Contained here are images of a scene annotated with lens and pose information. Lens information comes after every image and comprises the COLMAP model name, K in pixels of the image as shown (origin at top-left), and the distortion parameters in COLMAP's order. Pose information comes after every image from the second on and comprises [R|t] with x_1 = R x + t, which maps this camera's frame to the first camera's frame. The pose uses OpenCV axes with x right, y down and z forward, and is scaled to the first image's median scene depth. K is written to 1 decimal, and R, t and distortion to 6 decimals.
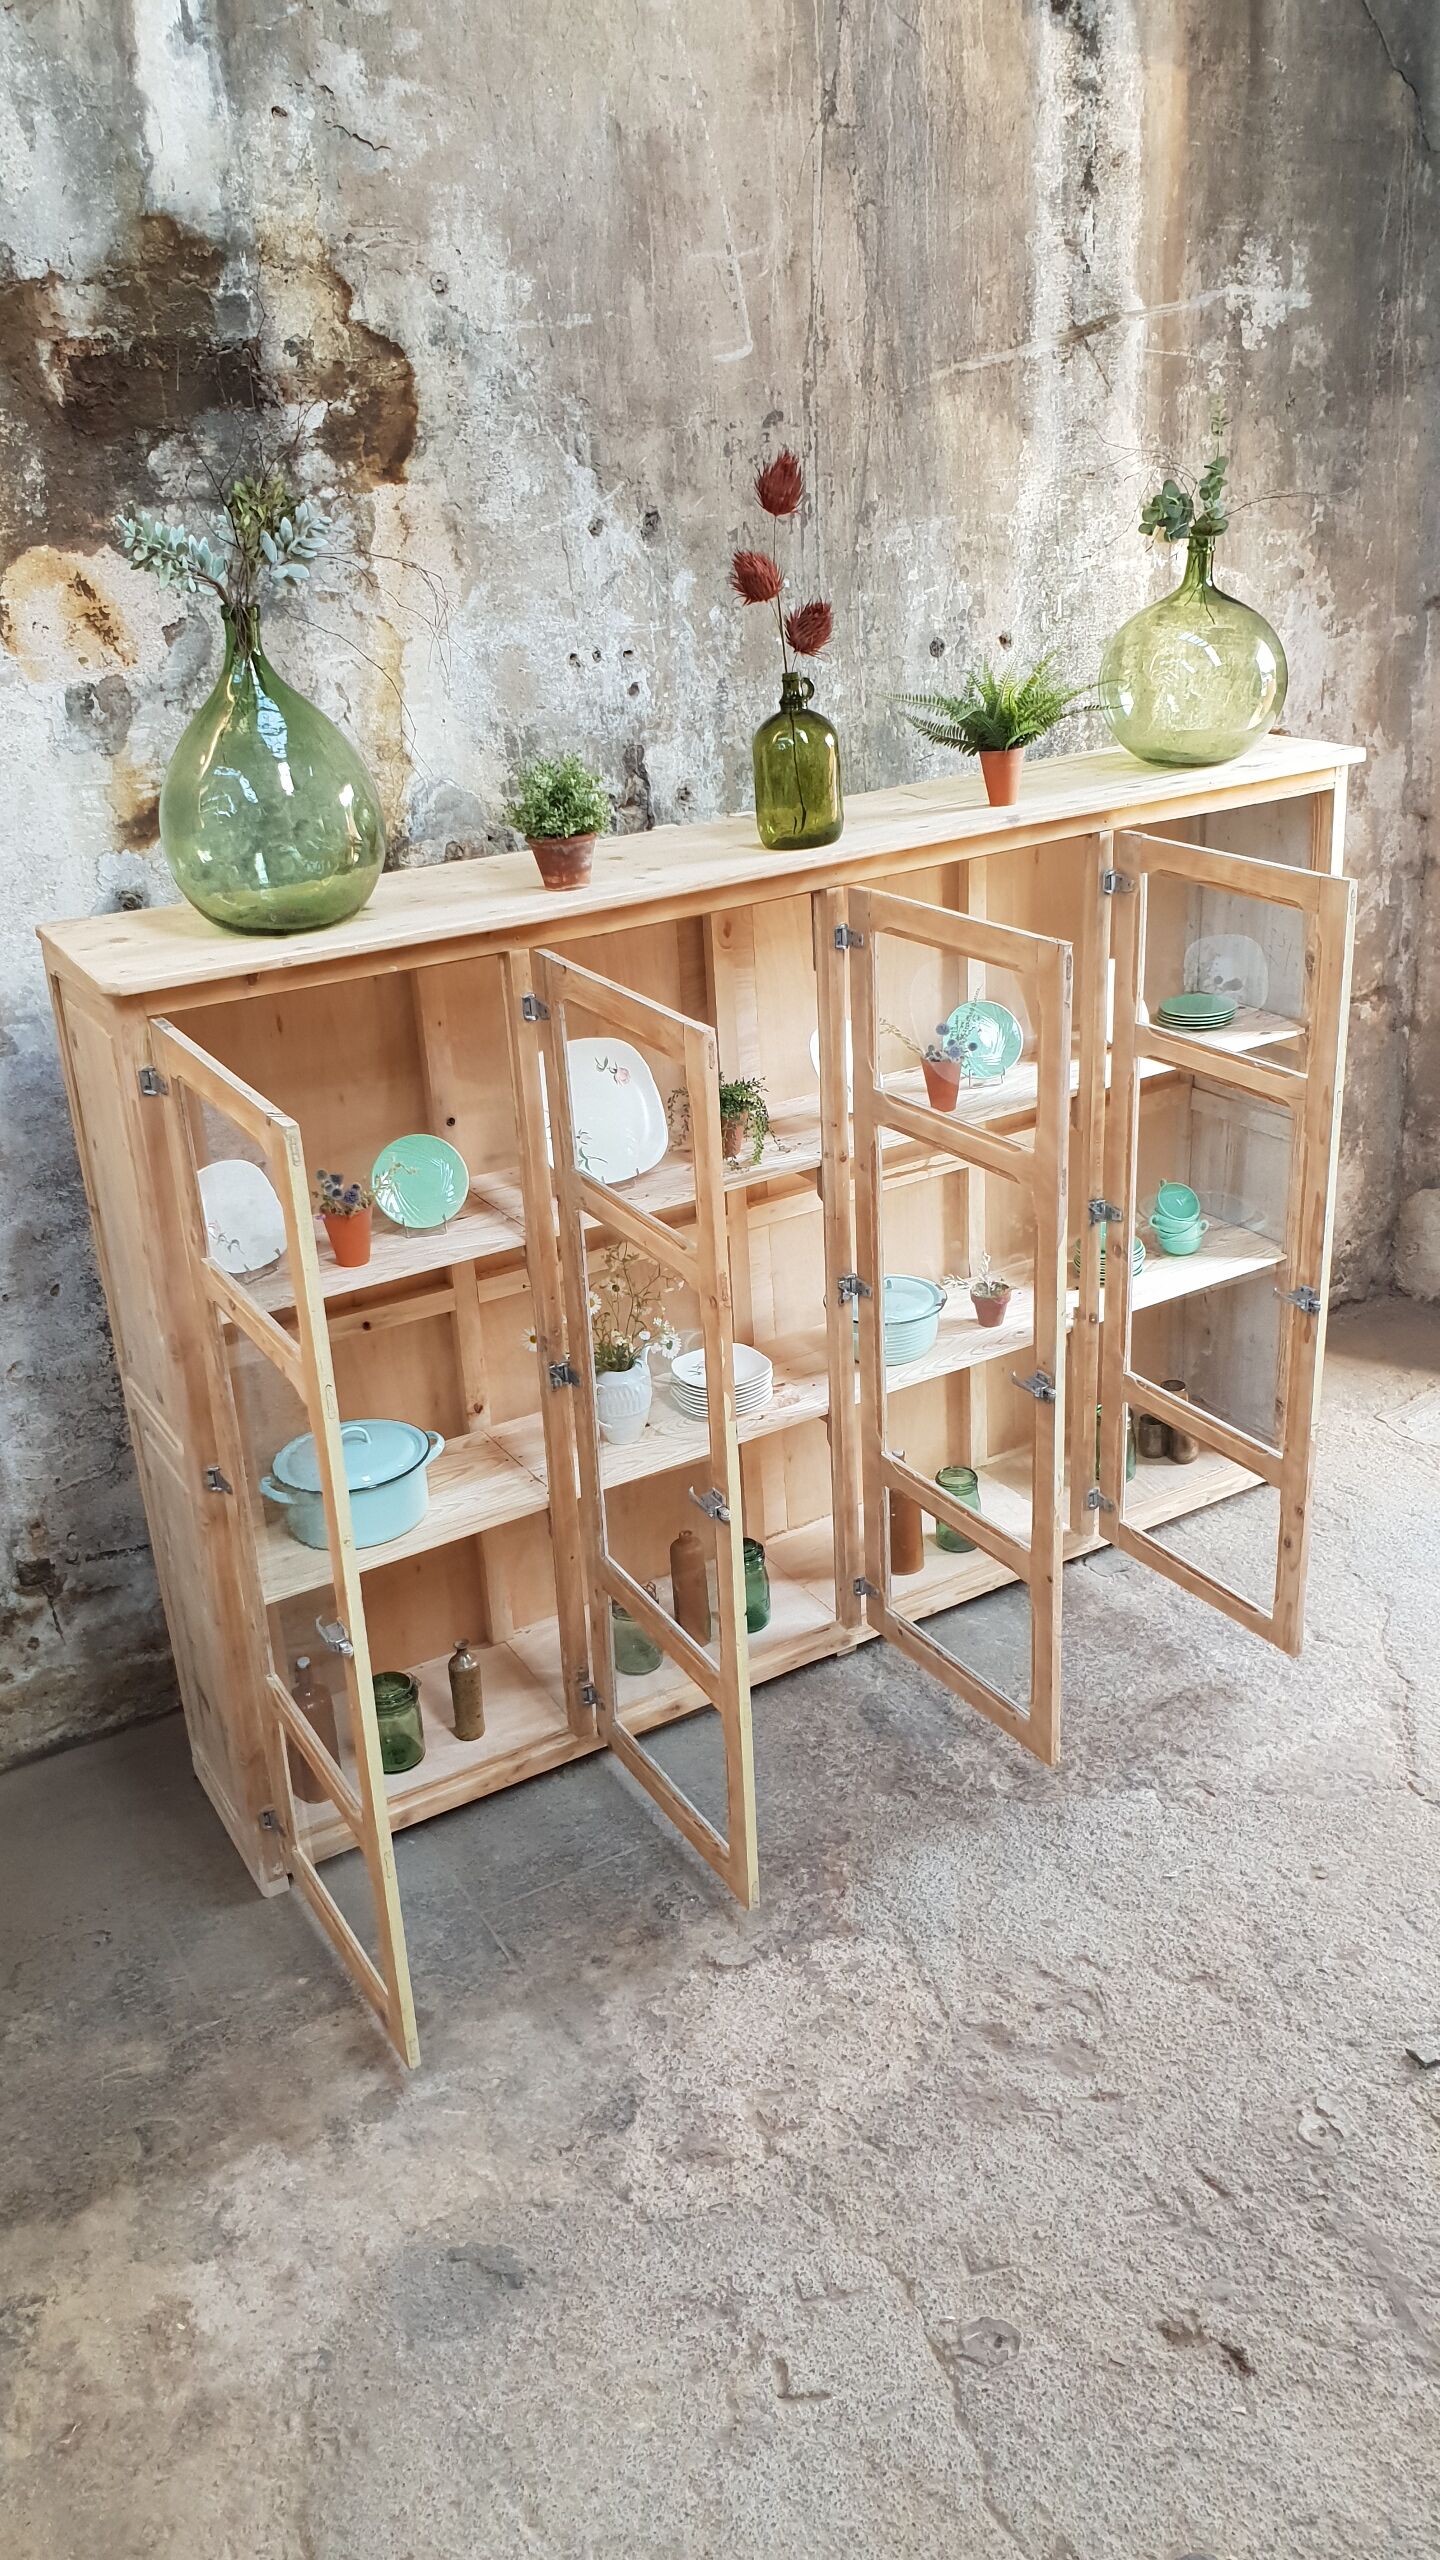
lens RADIAL K [[2014.5, 0, 735.2], [0, 2014.5, 1273.1], [0, 0, 1]] dist [-0.014147, 0.043898]
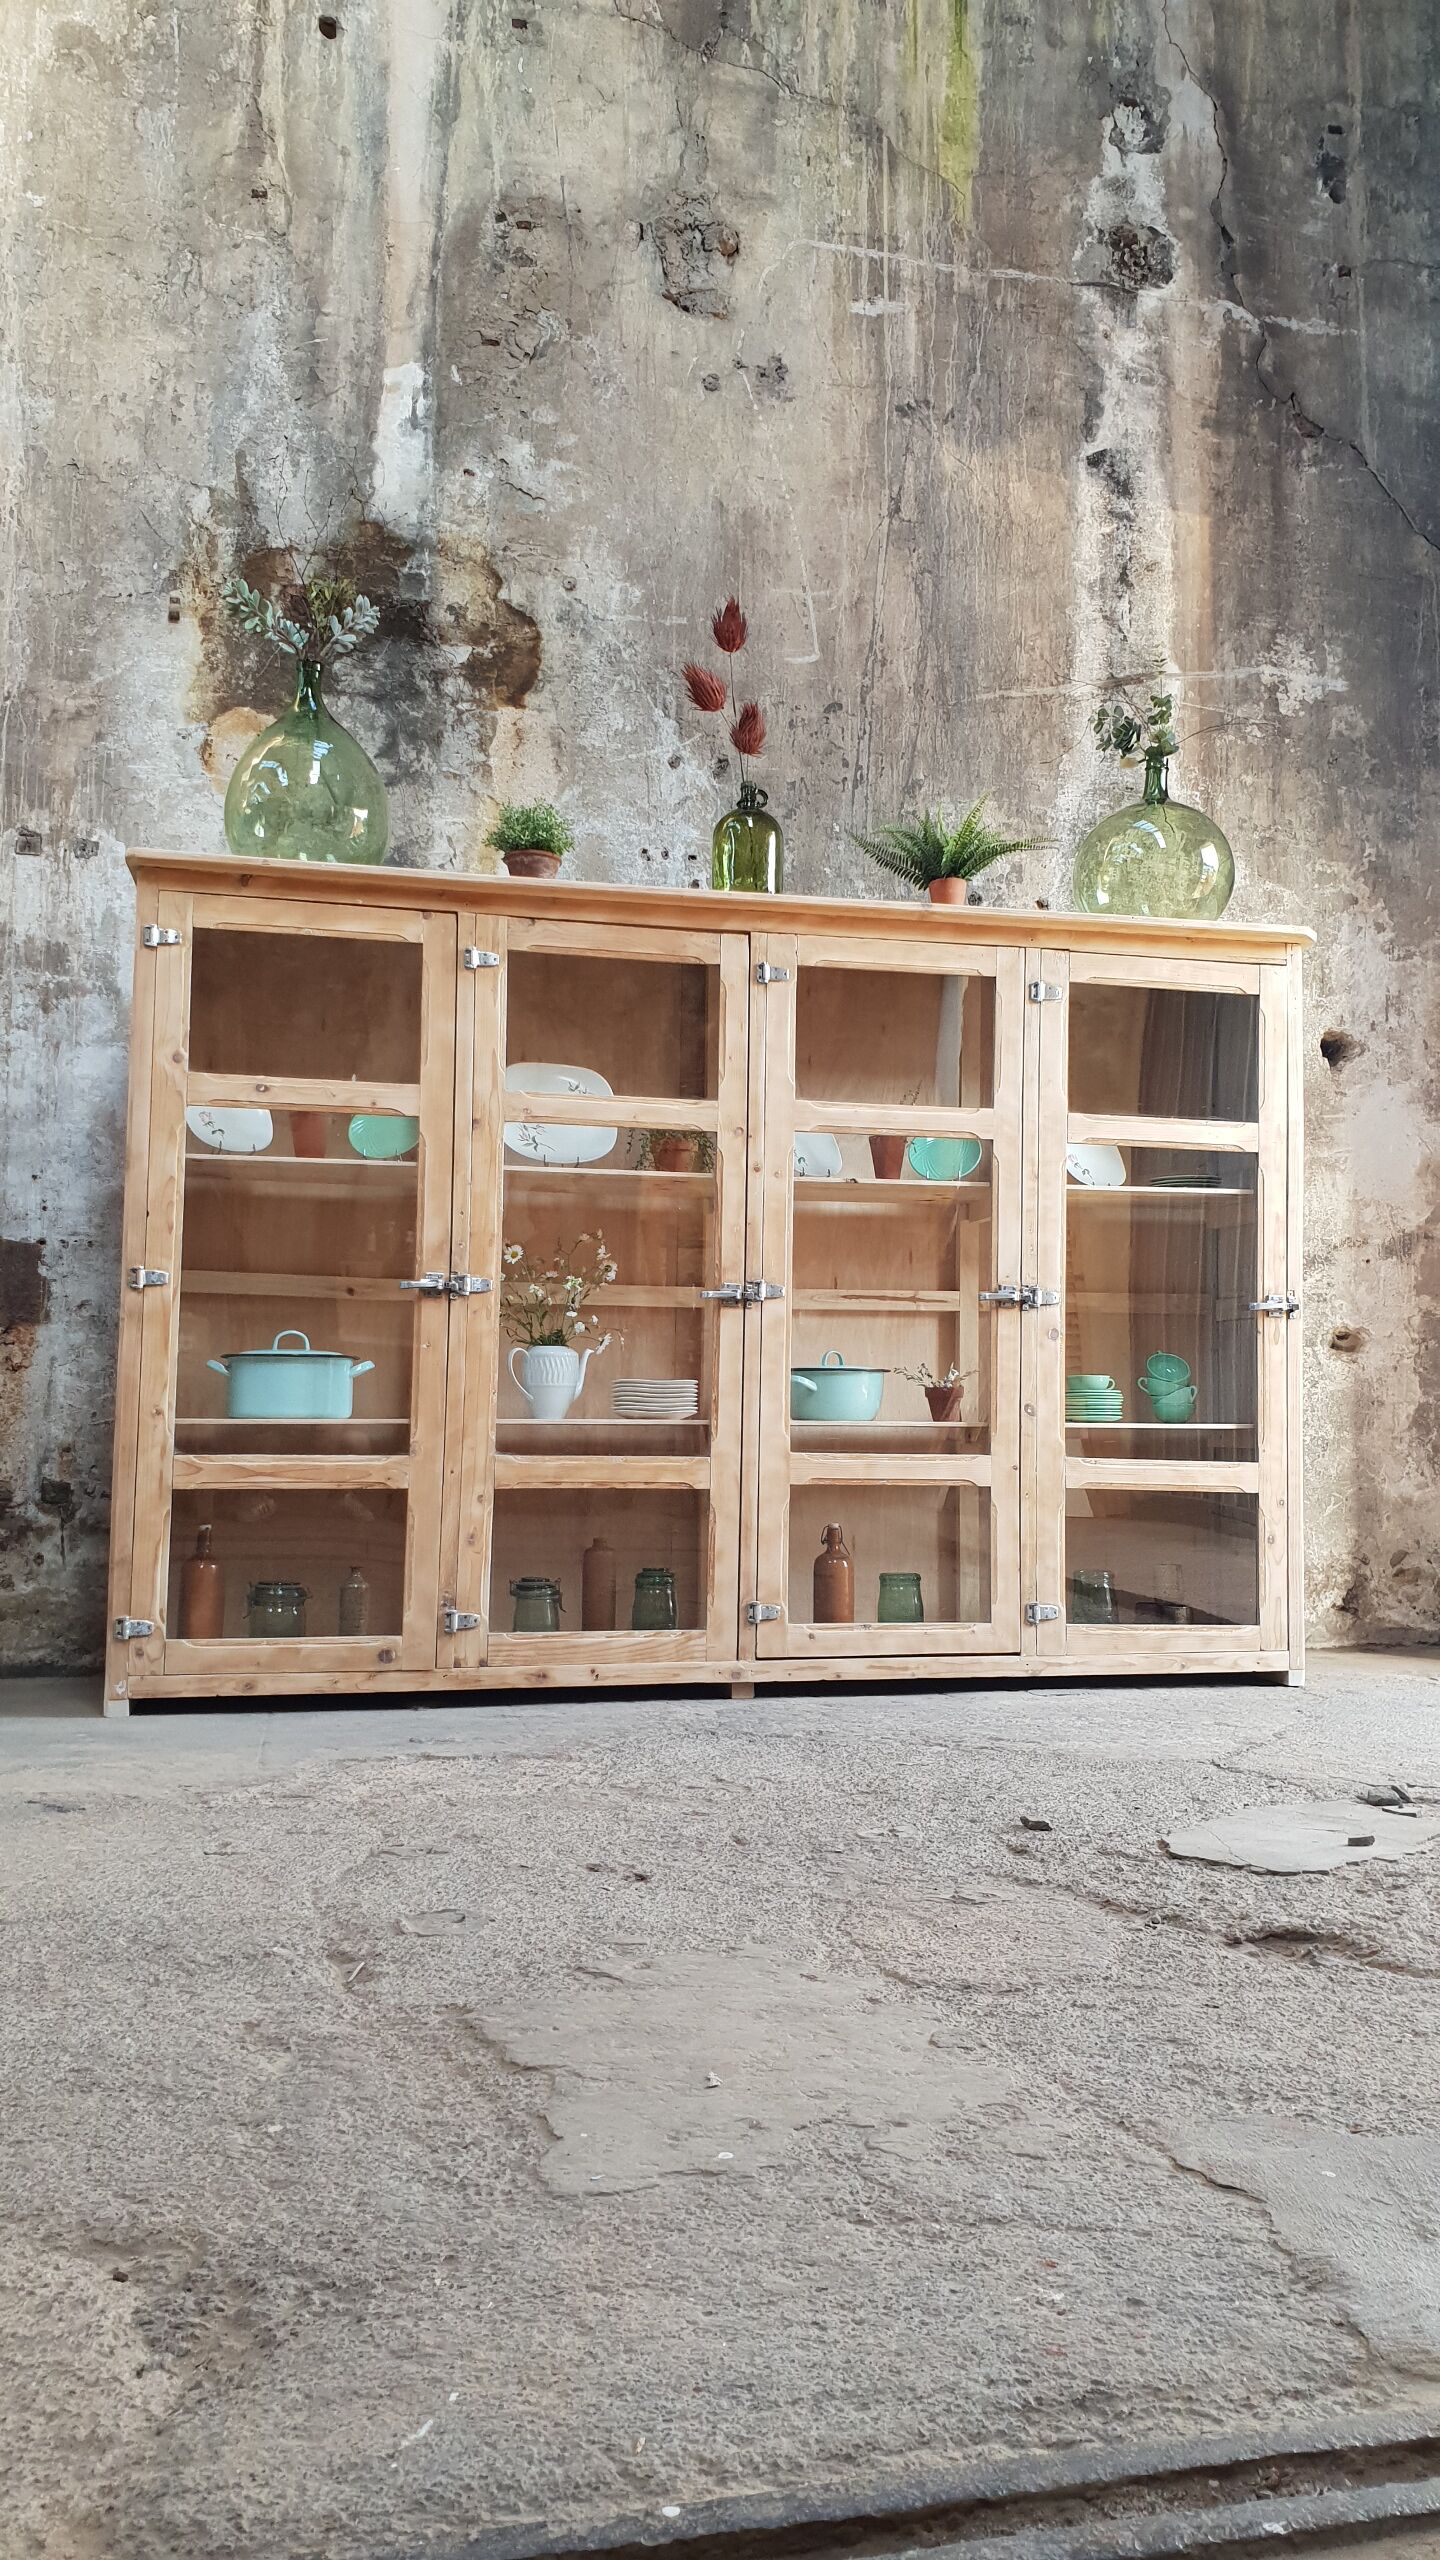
lens RADIAL K [[2014.5, 0, 752.6], [0, 2014.5, 1285.0], [0, 0, 1]] dist [-0.014147, 0.043898]
pose [[0.948655, 0.043219, -0.313346, 0.403933], [-0.179100, 0.889922, -0.419478, 0.470622], [0.260724, 0.454060, 0.851970, 0.062041]]
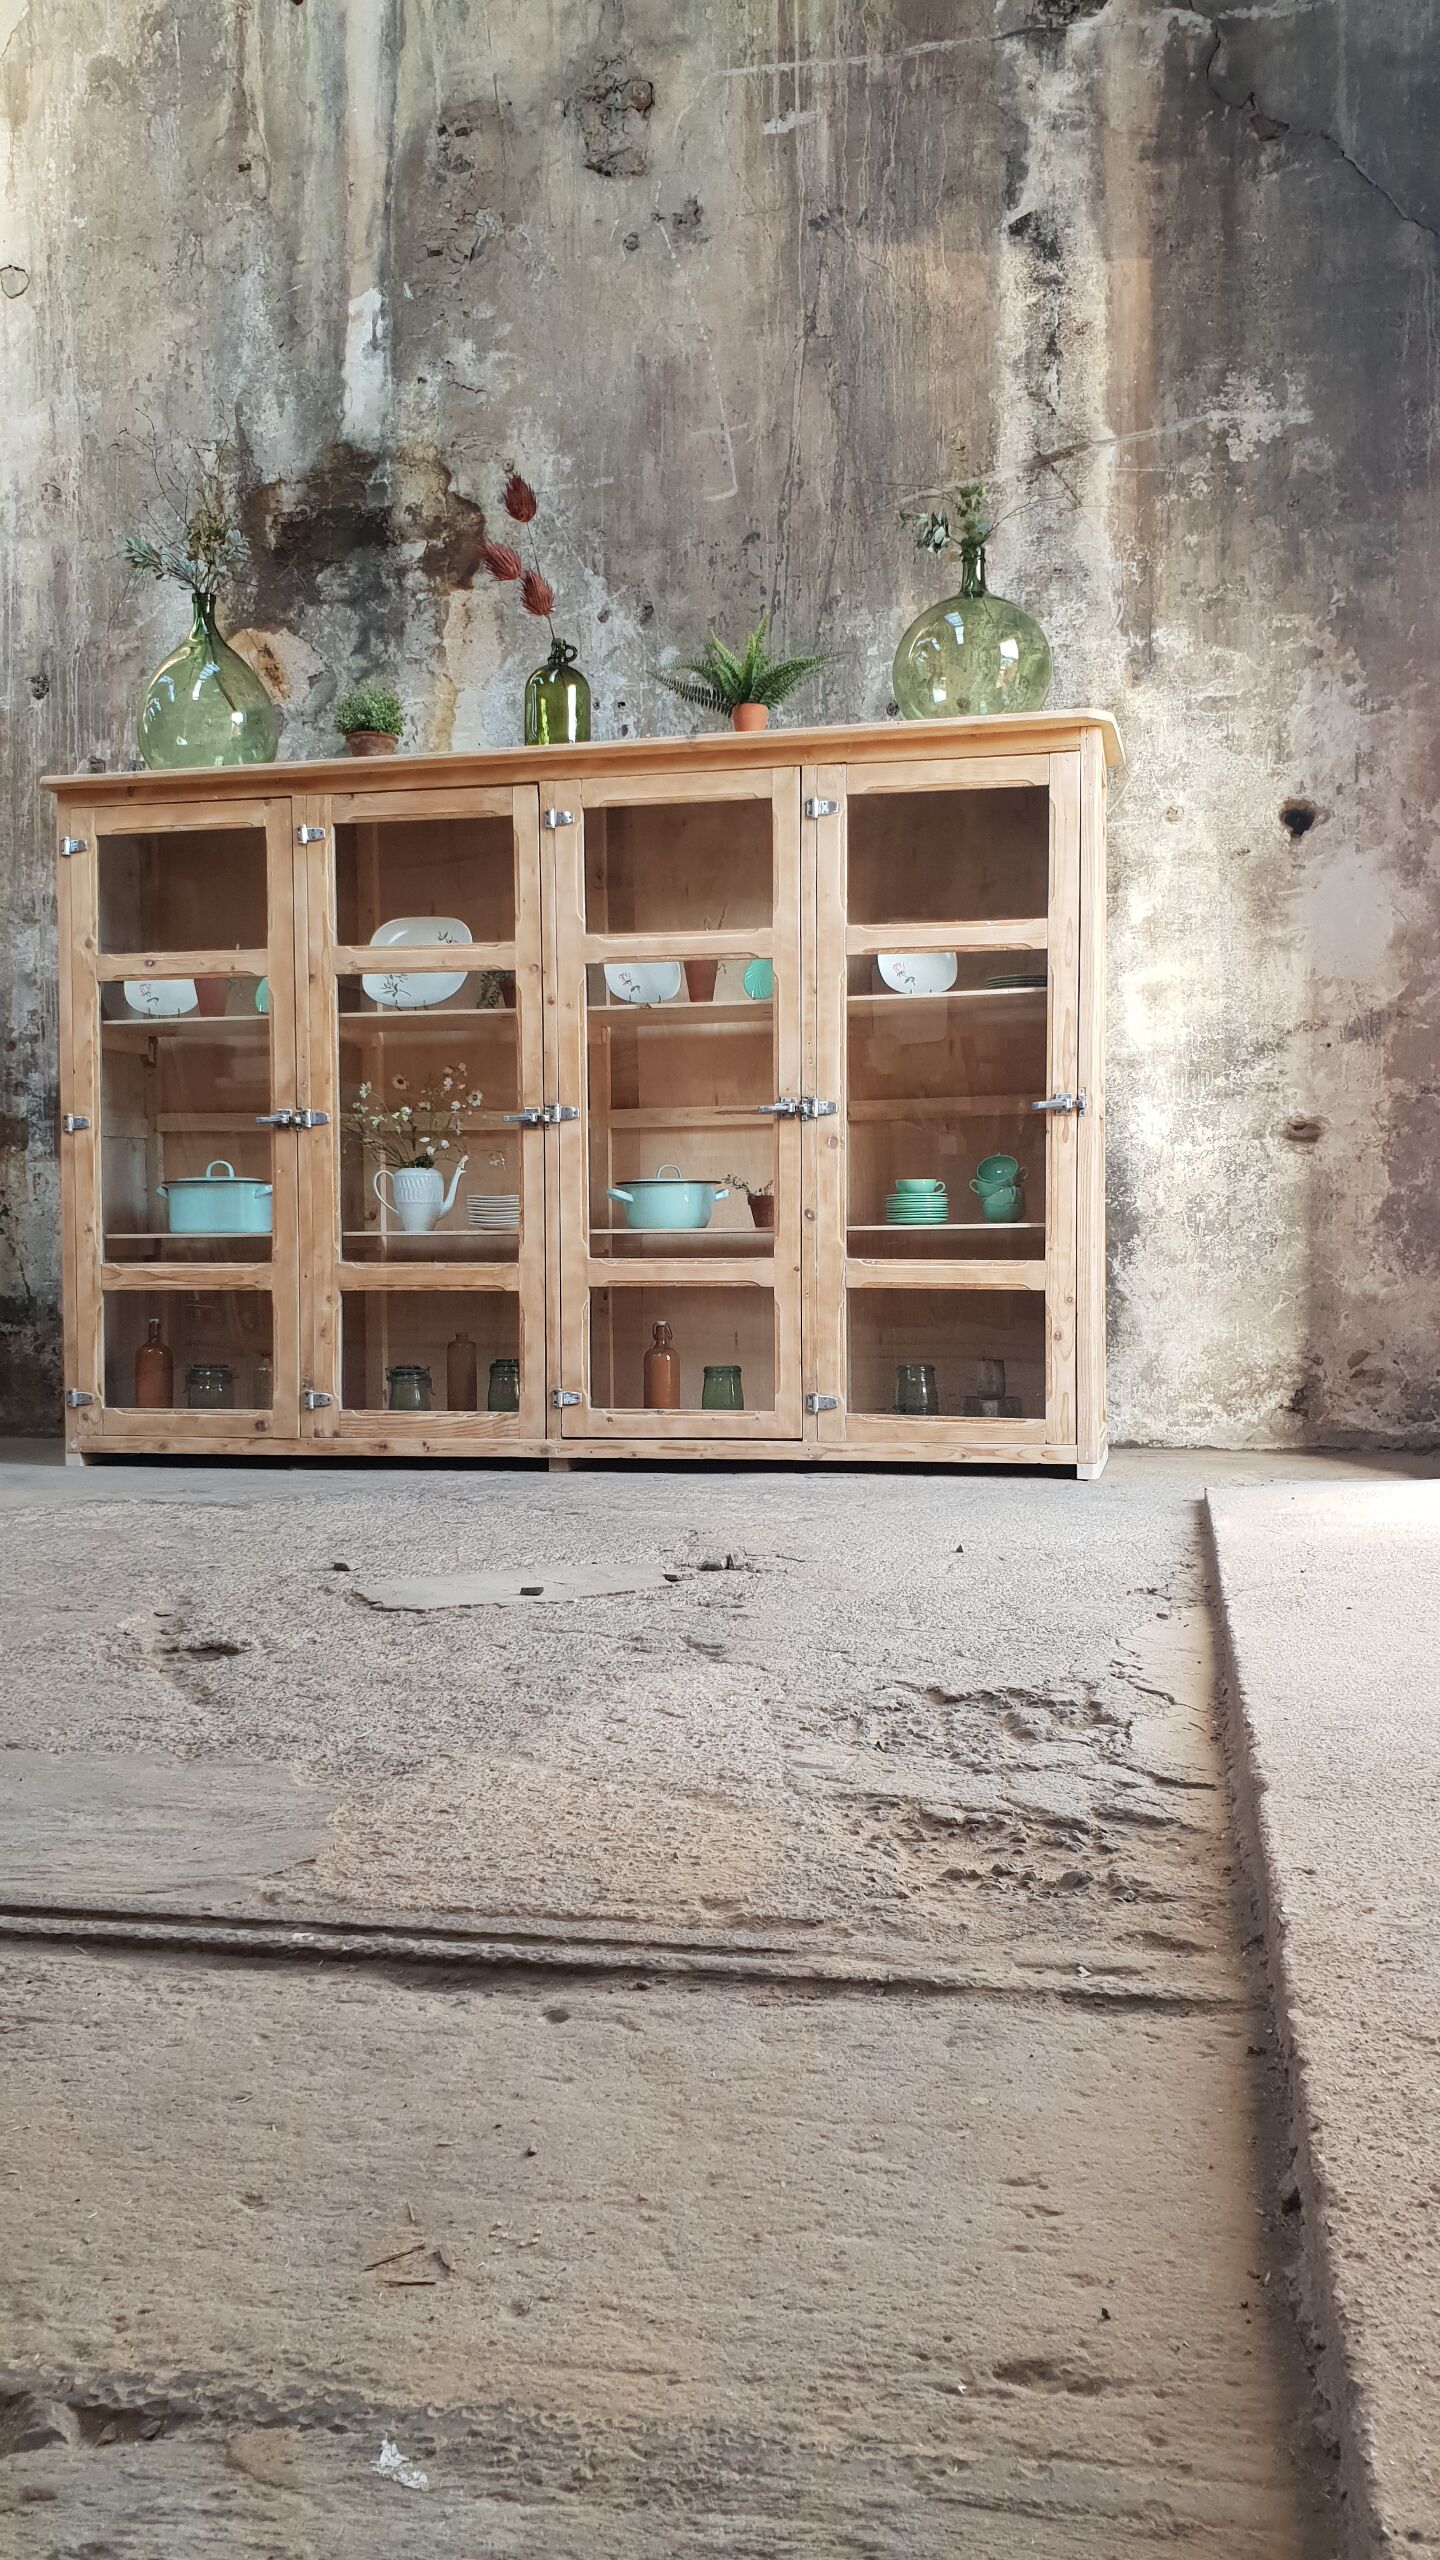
lens RADIAL K [[2014.5, 0, 740.9], [0, 2014.5, 1272.1], [0, 0, 1]] dist [-0.014147, 0.043898]
pose [[0.724402, 0.065019, -0.686305, 0.999543], [-0.299850, 0.926154, -0.228753, 0.346572], [0.620751, 0.371498, 0.690404, 0.265905]]
